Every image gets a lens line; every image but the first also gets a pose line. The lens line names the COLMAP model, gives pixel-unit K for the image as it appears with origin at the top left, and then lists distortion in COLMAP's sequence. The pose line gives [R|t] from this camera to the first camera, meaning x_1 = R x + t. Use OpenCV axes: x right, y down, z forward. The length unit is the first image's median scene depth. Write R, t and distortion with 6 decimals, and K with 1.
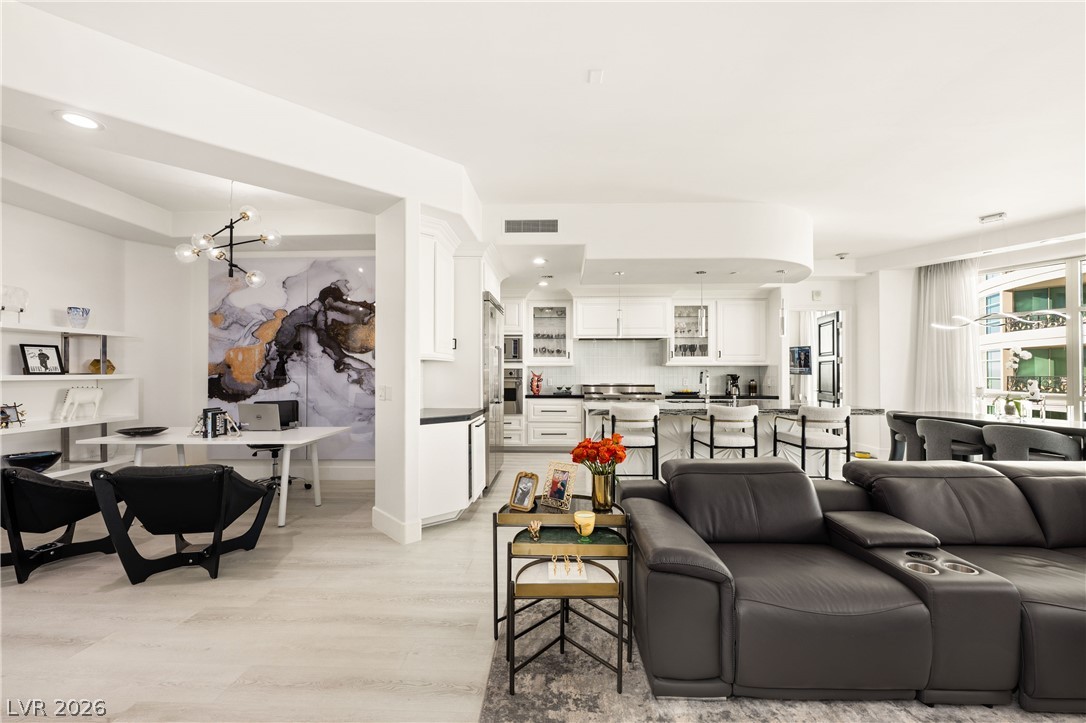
lens RADIAL K [[438.8, 0, 549.0], [0, 438.8, 370.6], [0, 0, 1]] dist [0.000201, -0.000470]
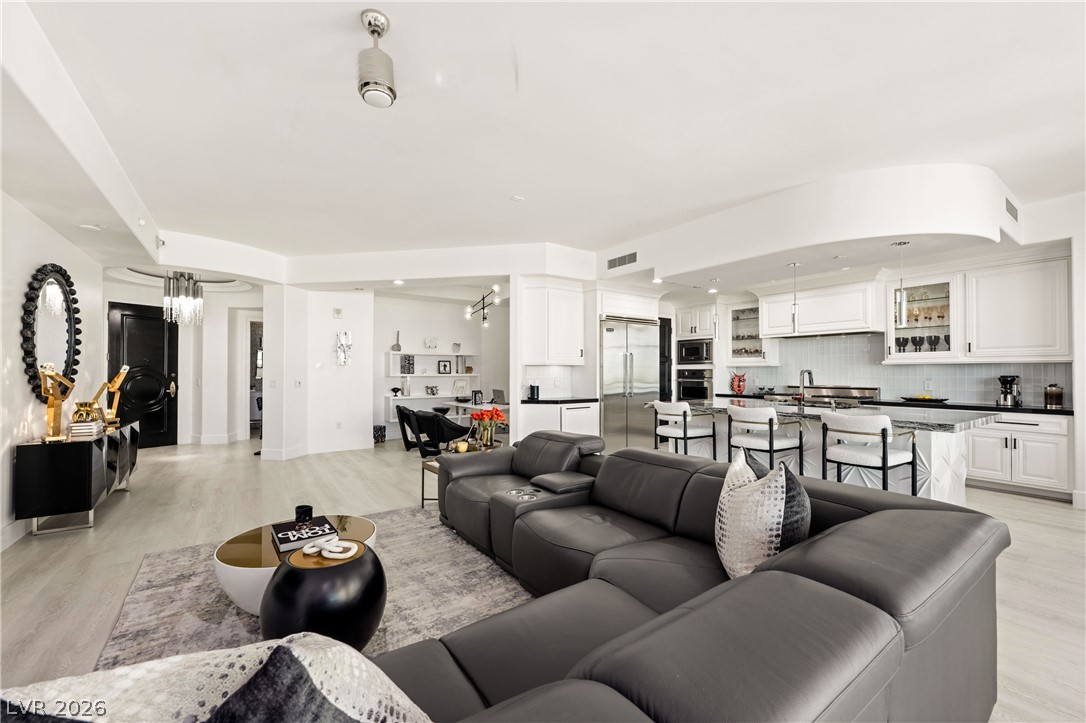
lens RADIAL K [[438.8, 0, 552.3], [0, 438.8, 368.4], [0, 0, 1]] dist [0.000201, -0.000470]
pose [[0.605661, -0.008217, -0.795681, 0.560036], [0.003297, 0.999964, -0.007817, 0.000324], [0.795716, 0.002111, 0.605666, 0.028678]]
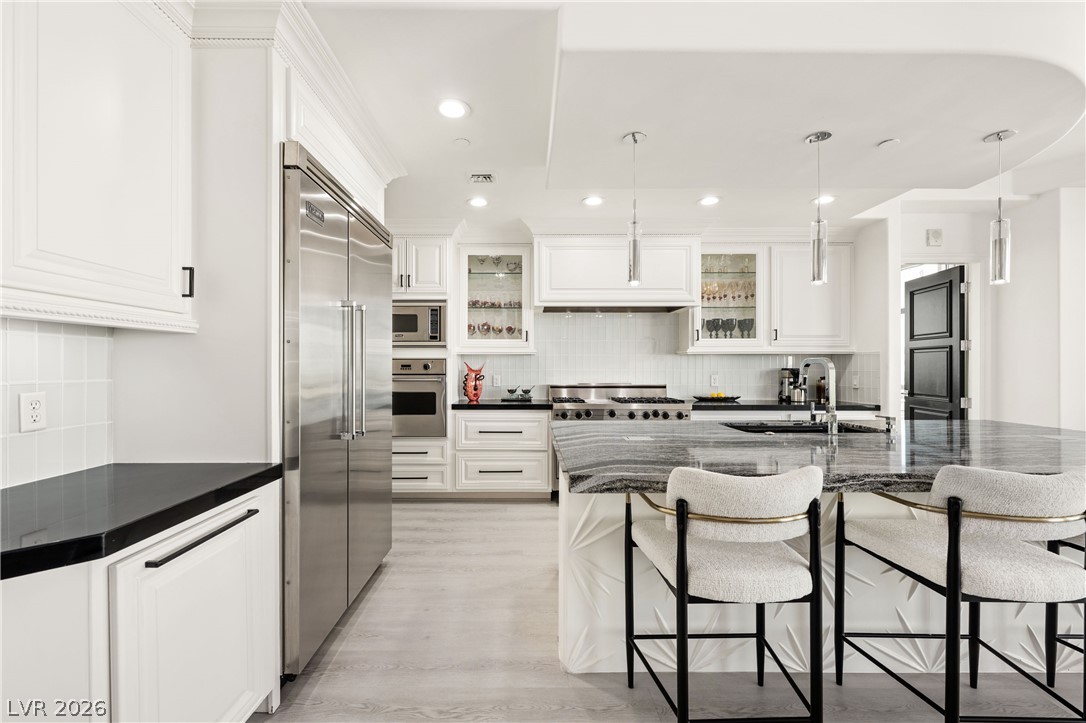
lens RADIAL K [[438.8, 0, 530.1], [0, 438.8, 364.7], [0, 0, 1]] dist [0.000201, -0.000470]
pose [[0.999442, -0.000863, 0.033402, 0.030676], [0.000868, 1.000000, -0.000119, 0.003904], [-0.033402, 0.000148, 0.999442, 0.418016]]
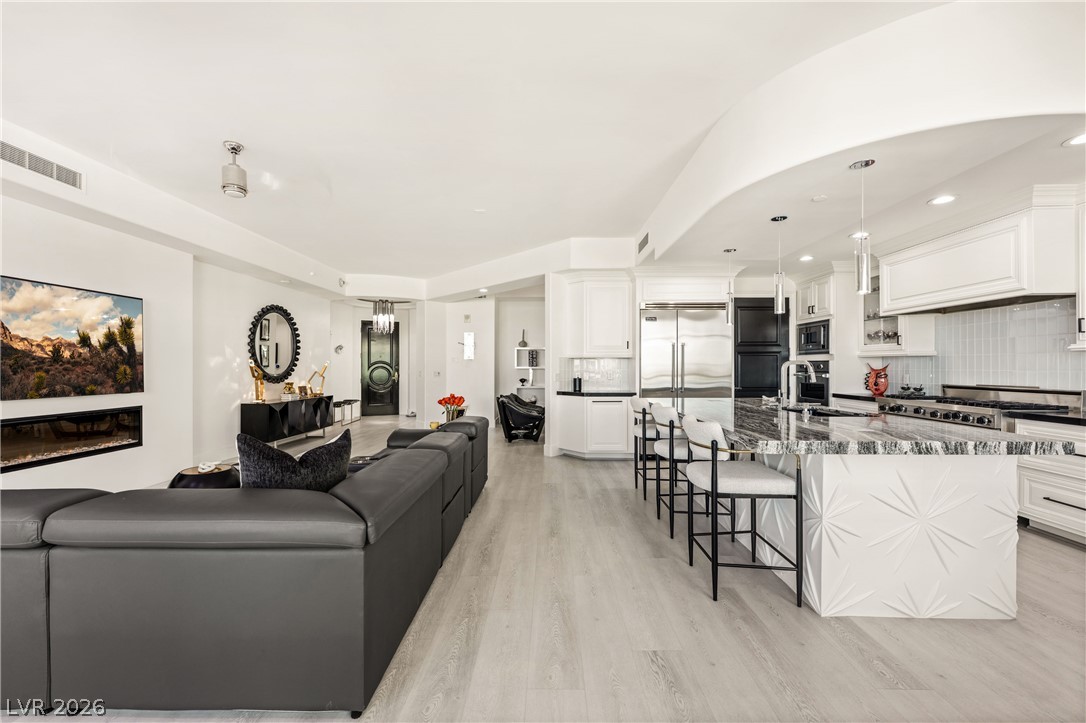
lens RADIAL K [[438.8, 0, 541.0], [0, 438.8, 366.7], [0, 0, 1]] dist [0.000201, -0.000470]
pose [[0.022694, 0.000614, -0.999742, 0.741208], [0.003623, 0.999993, 0.000697, 0.003893], [0.999736, -0.003638, 0.022691, 0.443849]]
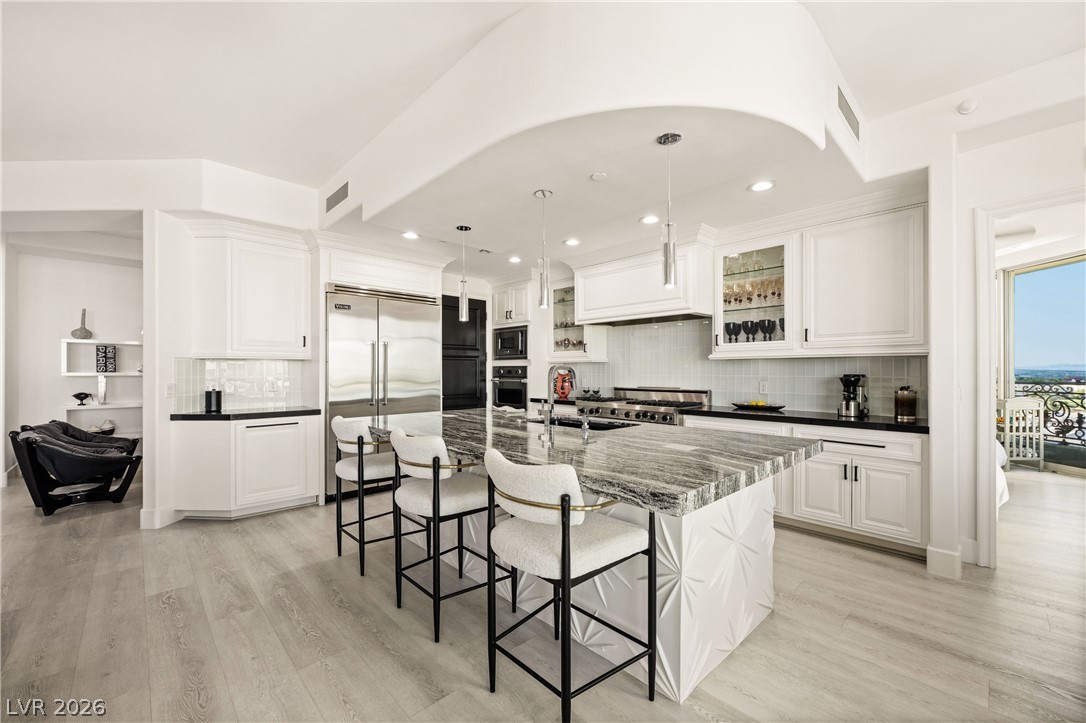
lens RADIAL K [[438.8, 0, 551.1], [0, 438.8, 370.5], [0, 0, 1]] dist [0.000201, -0.000470]
pose [[0.722668, -0.001155, -0.691194, 0.541785], [0.002816, 0.999995, 0.001274, 0.002741], [0.691189, -0.002867, 0.722668, 0.431844]]
